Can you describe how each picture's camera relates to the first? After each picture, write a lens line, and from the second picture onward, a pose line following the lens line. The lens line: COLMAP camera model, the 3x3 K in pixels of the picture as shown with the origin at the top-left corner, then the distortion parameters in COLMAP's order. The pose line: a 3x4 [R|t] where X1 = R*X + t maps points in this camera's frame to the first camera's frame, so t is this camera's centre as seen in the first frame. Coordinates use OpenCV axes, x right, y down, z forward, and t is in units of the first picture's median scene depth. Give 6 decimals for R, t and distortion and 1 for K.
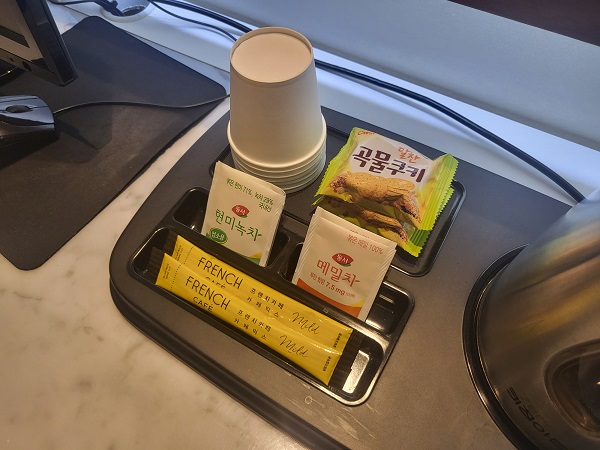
lens RADIAL K [[467.2, 0, 299.9], [0, 467.2, 223.1], [0, 0, 1]] dist [0.010003, 0.008091]
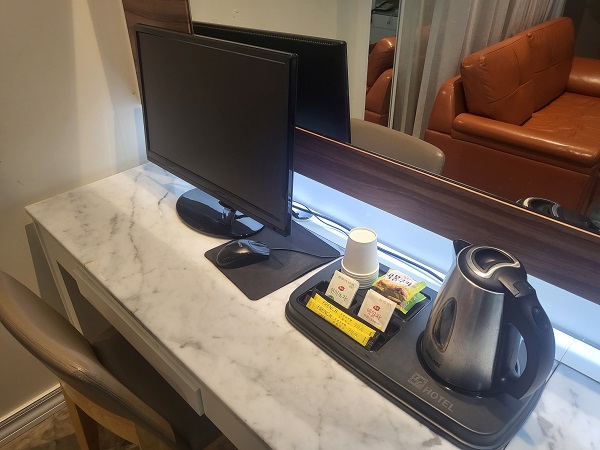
lens RADIAL K [[467.2, 0, 299.9], [0, 467.2, 223.1], [0, 0, 1]] dist [0.010003, 0.008091]
pose [[0.967325, 0.152145, -0.202816, 0.129384], [-0.226600, 0.877629, -0.422398, 0.845323], [0.113731, 0.454554, 0.883428, -1.579704]]
